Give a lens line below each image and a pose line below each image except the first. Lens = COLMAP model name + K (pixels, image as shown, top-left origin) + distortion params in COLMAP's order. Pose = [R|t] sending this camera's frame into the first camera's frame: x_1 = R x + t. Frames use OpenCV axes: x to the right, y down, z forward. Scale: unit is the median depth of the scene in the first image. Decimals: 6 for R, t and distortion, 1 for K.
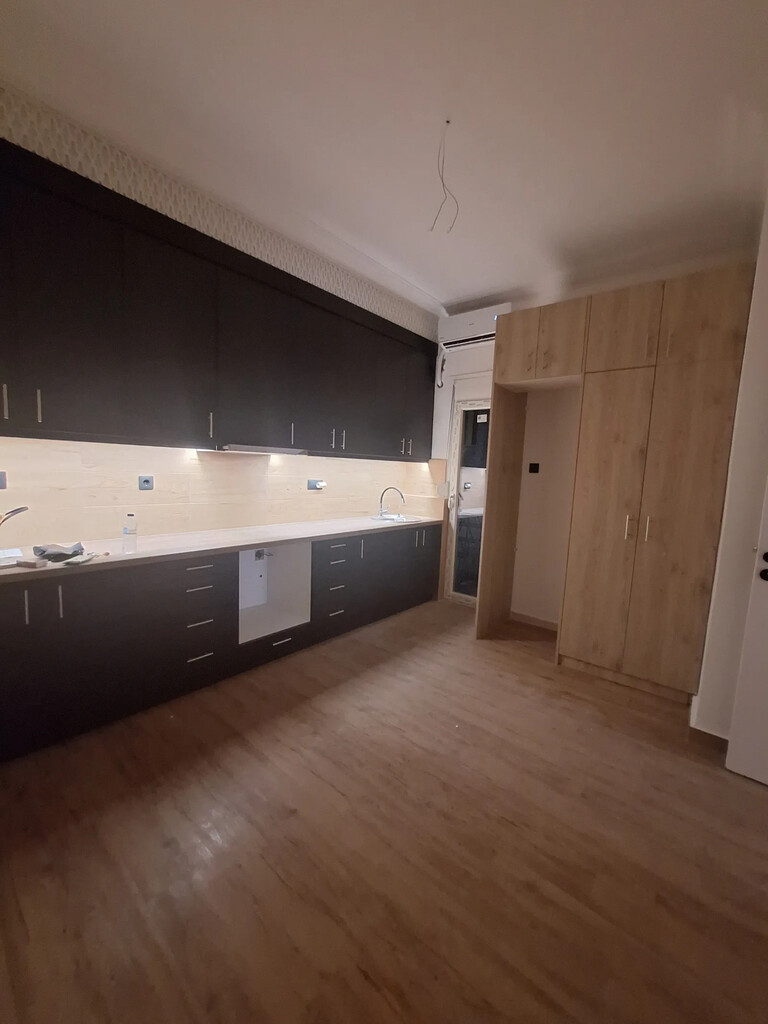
lens RADIAL K [[406.1, 0, 385.2], [0, 406.1, 516.0], [0, 0, 1]] dist [-0.002231, 0.000313]
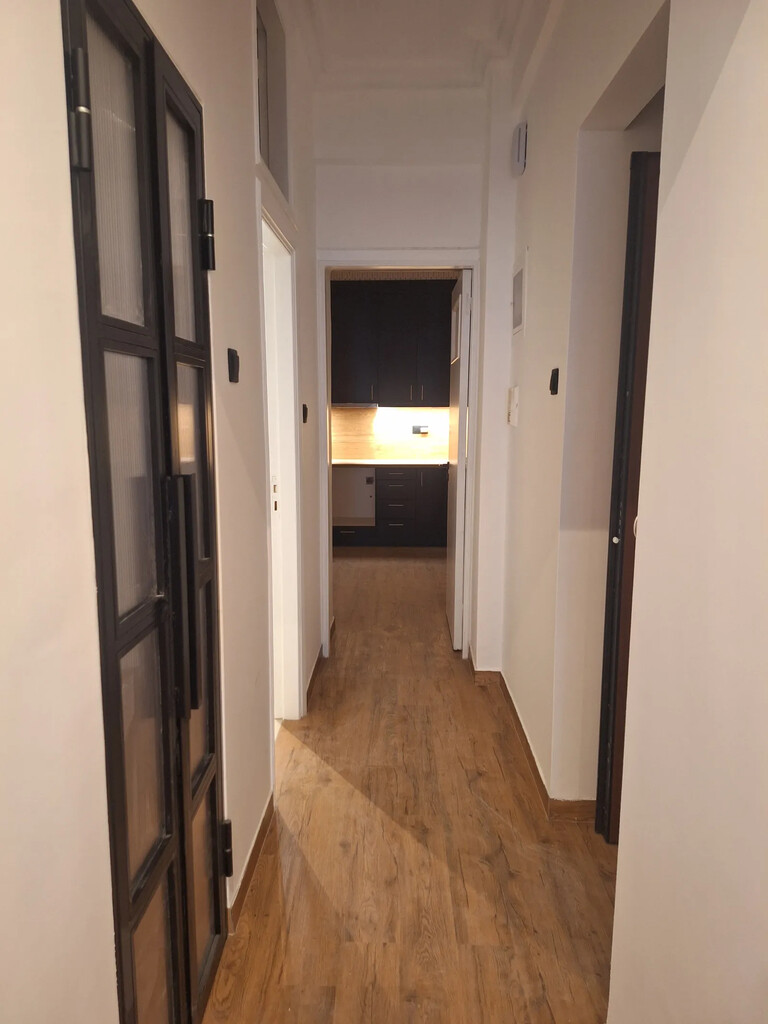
lens RADIAL K [[740.0, 0, 382.9], [0, 740.0, 517.5], [0, 0, 1]] dist [0.007379, 0.002206]
pose [[0.625392, 0.067082, -0.777422, 2.058700], [-0.061394, 0.997439, 0.036679, 0.152971], [0.777892, 0.024790, 0.627909, -0.665362]]
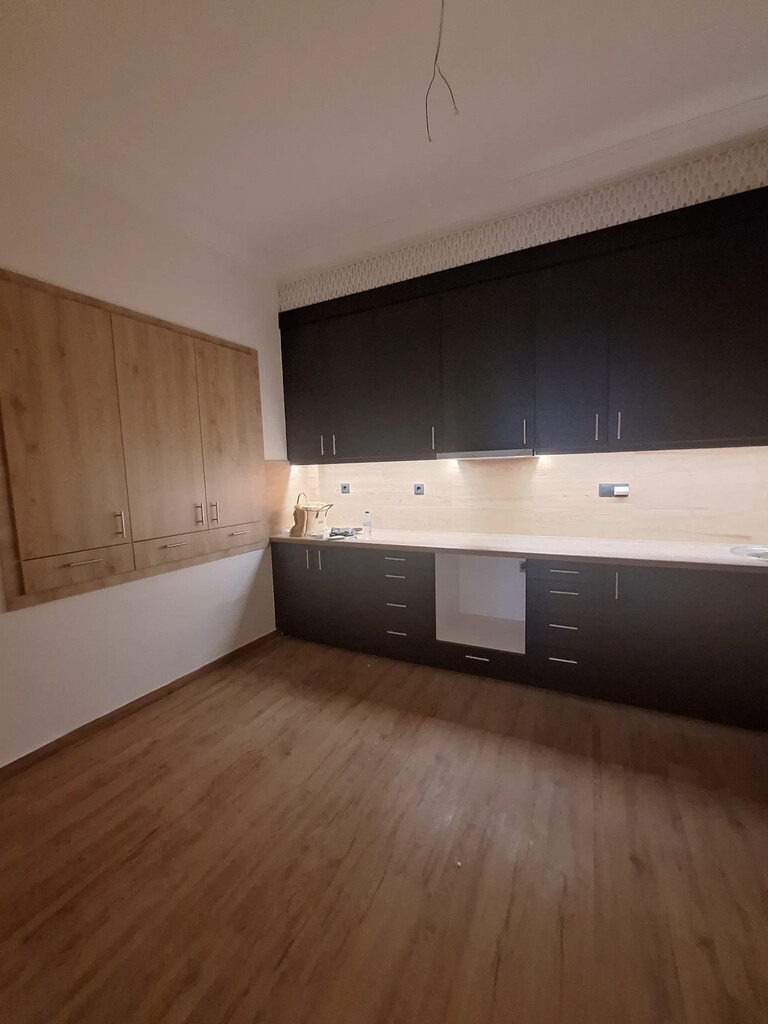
lens RADIAL K [[406.1, 0, 385.2], [0, 406.1, 516.0], [0, 0, 1]] dist [-0.002231, 0.000313]
pose [[0.238313, 0.057675, -0.969474, 0.605968], [-0.072240, 0.996522, 0.041527, -0.041785], [0.968498, 0.060138, 0.241651, 0.570532]]
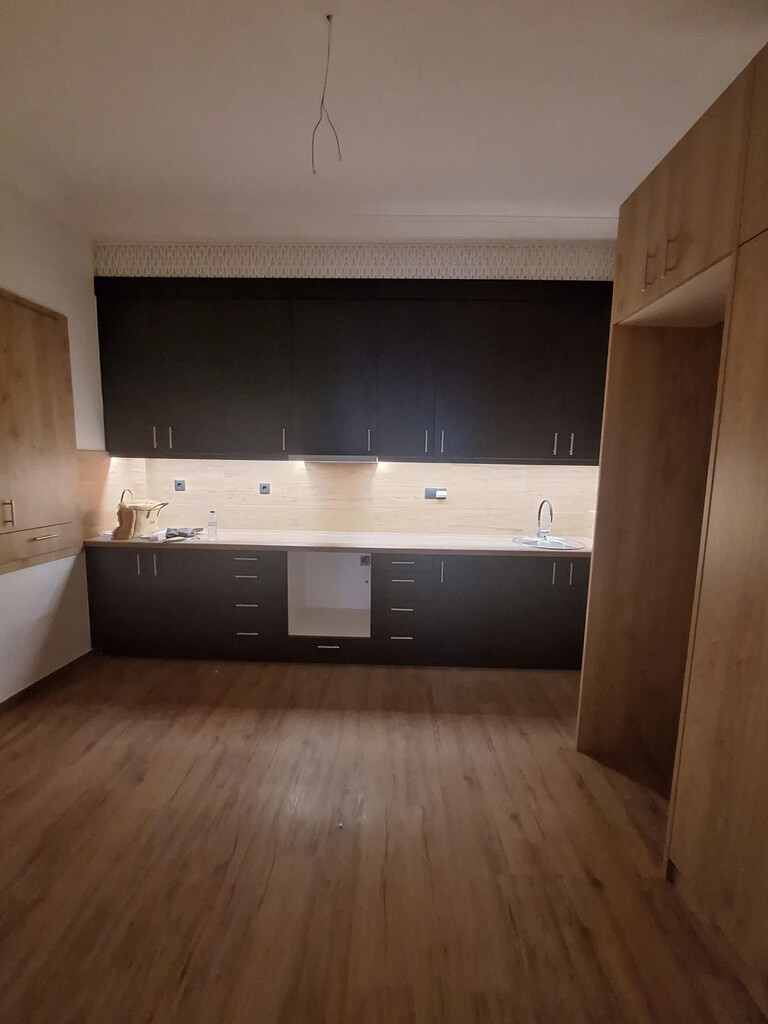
lens RADIAL K [[406.1, 0, 385.2], [0, 406.1, 516.0], [0, 0, 1]] dist [-0.002231, 0.000313]
pose [[0.632975, 0.064144, -0.771510, 0.616977], [-0.081312, 0.996558, 0.016143, -0.044858], [0.769890, 0.052515, 0.636012, 0.465556]]
